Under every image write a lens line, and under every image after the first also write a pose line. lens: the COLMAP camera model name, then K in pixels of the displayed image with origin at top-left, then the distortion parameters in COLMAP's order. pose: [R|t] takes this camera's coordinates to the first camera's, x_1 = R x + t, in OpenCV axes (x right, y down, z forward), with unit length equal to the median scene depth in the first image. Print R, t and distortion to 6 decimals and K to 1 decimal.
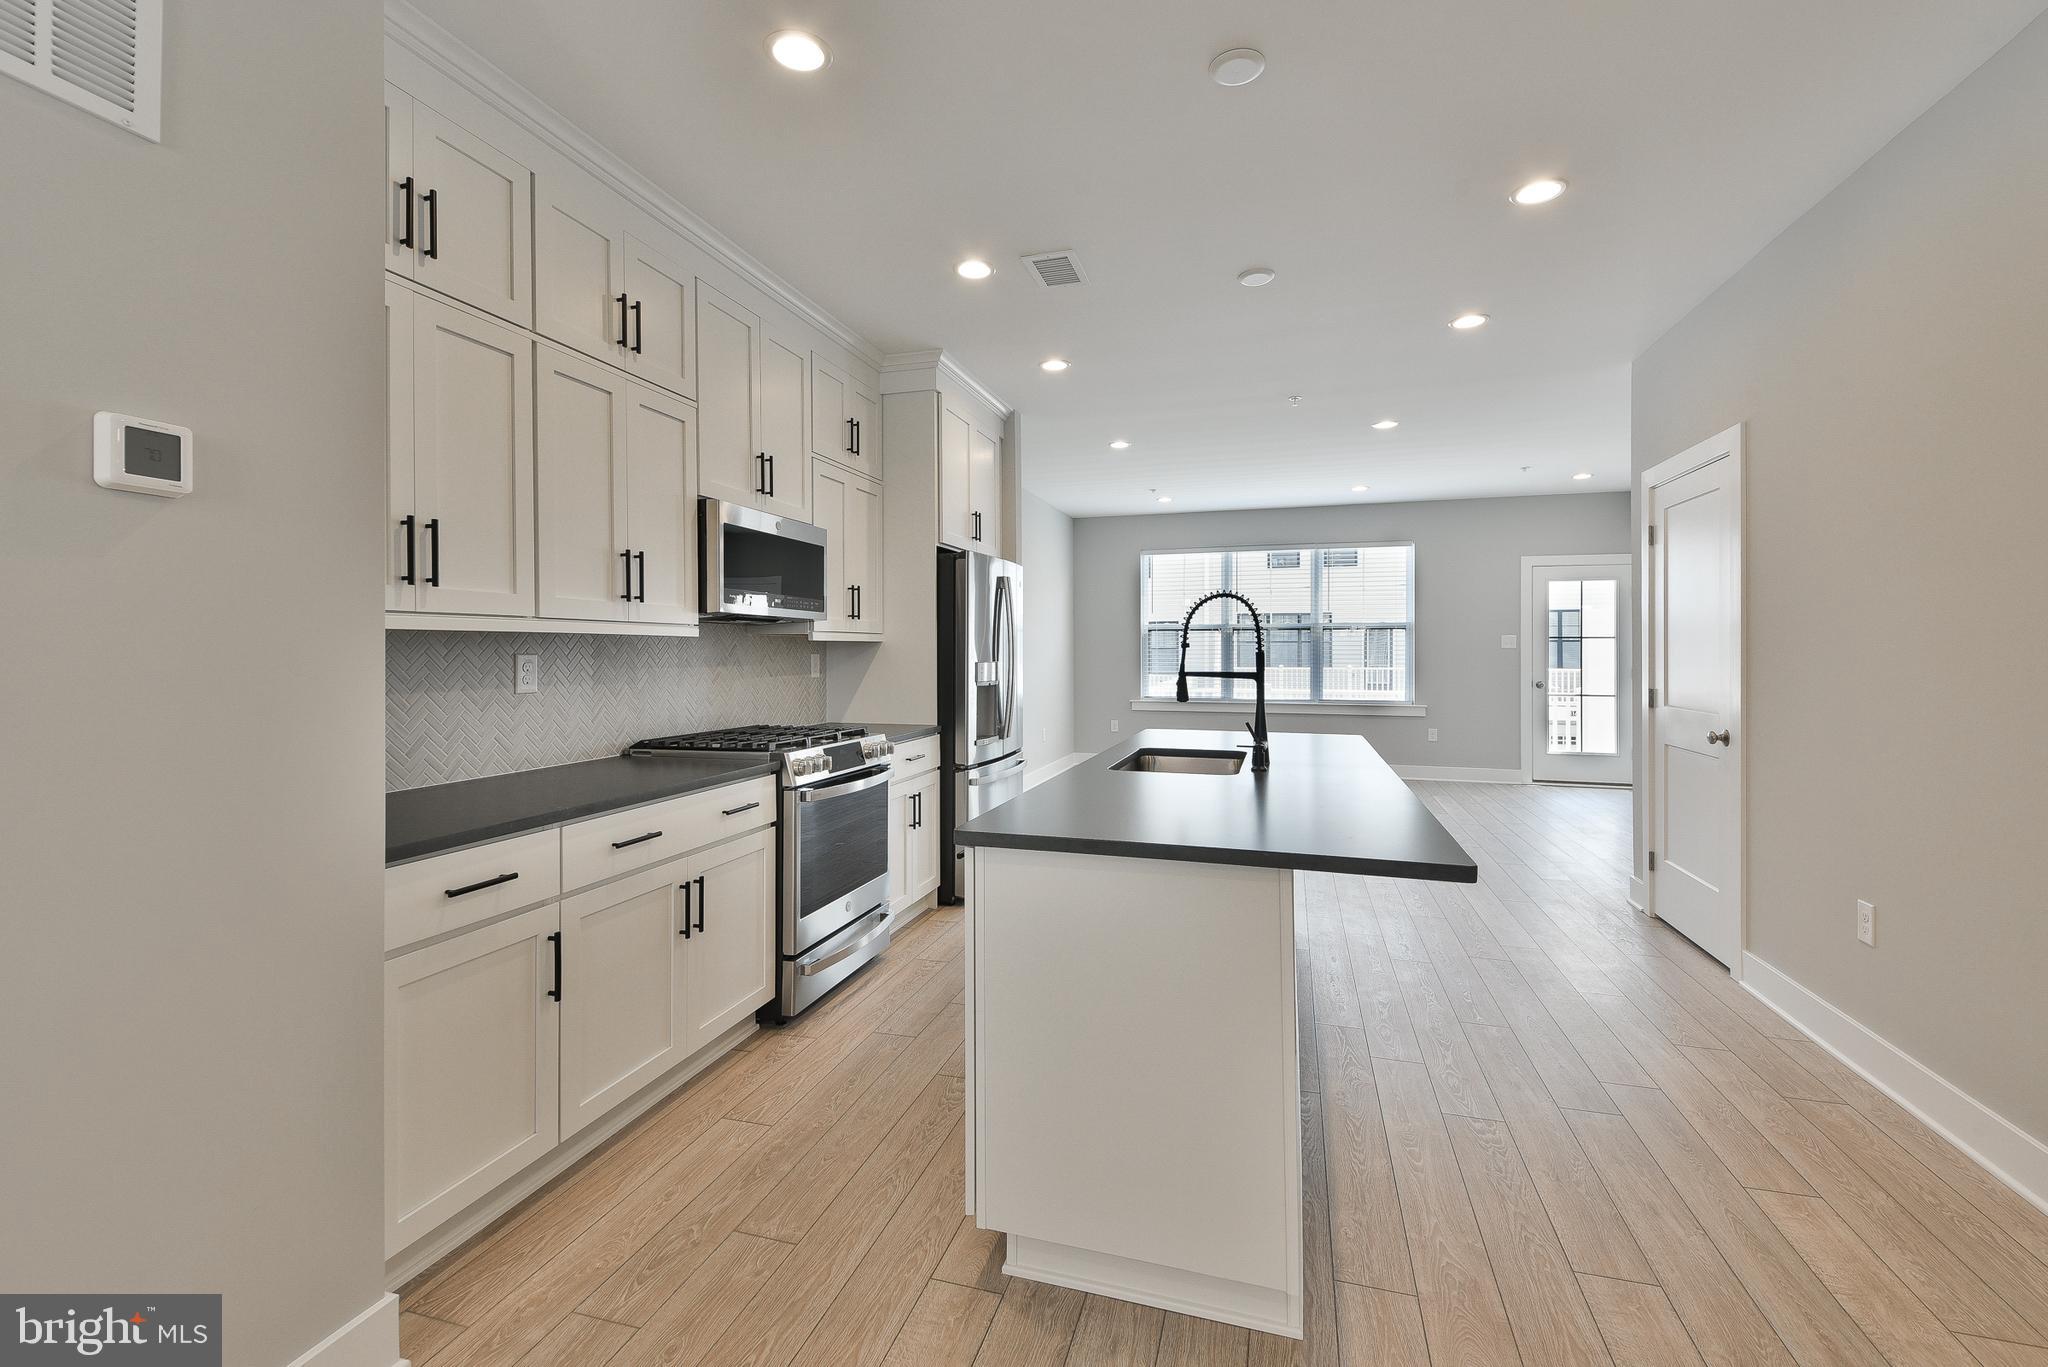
lens RADIAL K [[921.2, 0, 968.8], [0, 921.2, 660.5], [0, 0, 1]] dist [-0.016080, -0.000732]
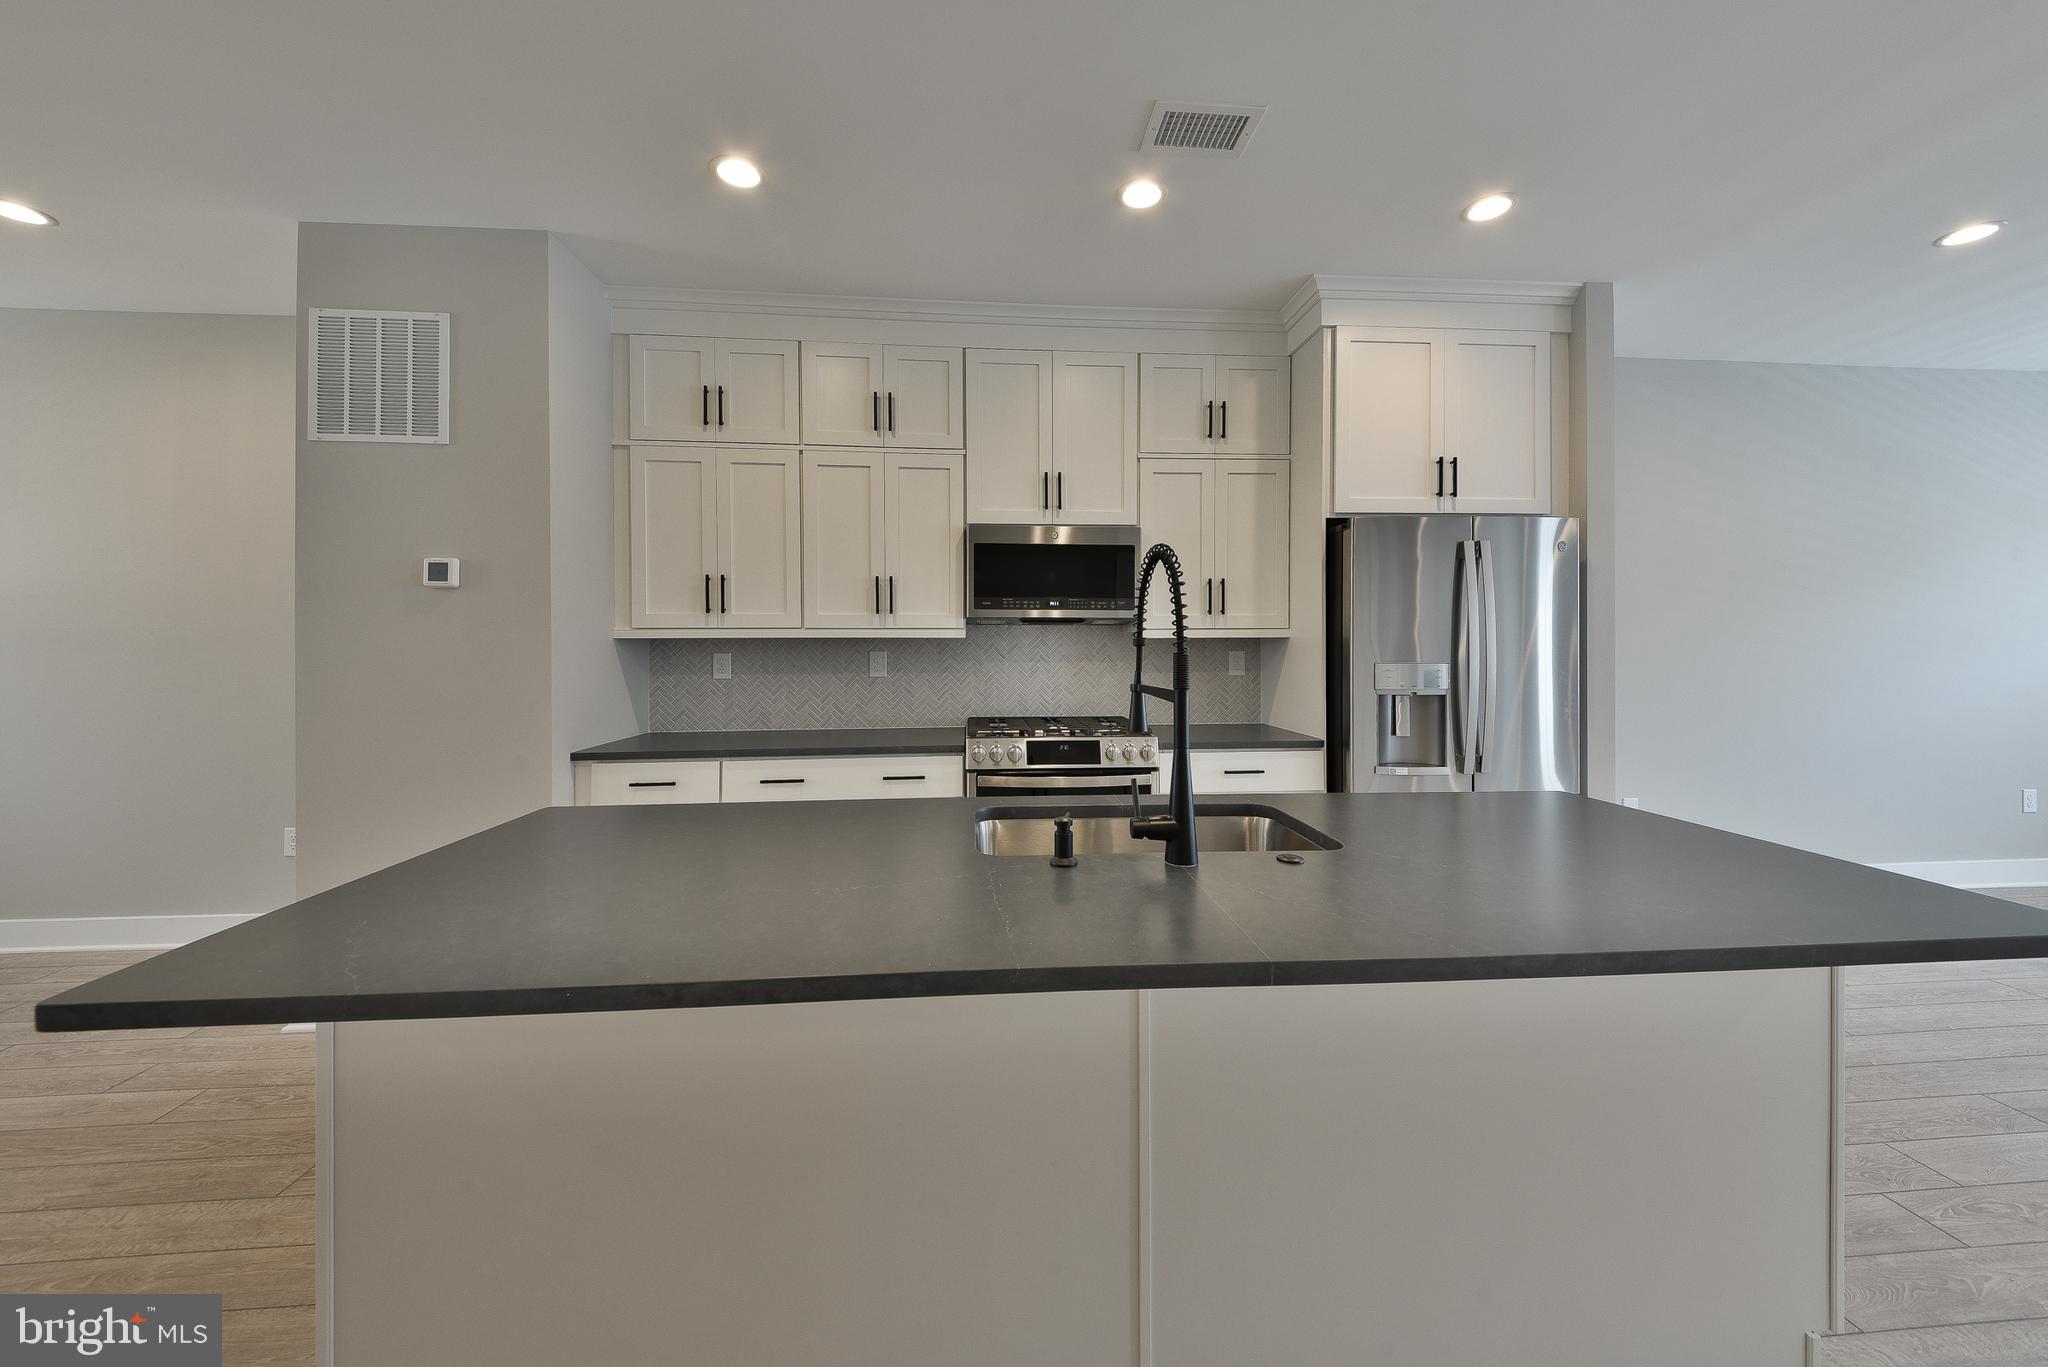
lens RADIAL K [[718.7, 0, 1036.8], [0, 718.7, 667.0], [0, 0, 1]] dist [0.000419, -0.000224]
pose [[0.380142, 0.005718, -0.924910, 0.540306], [-0.005278, 0.999978, 0.004013, 0.008551], [0.924913, 0.003356, 0.380164, 0.607955]]
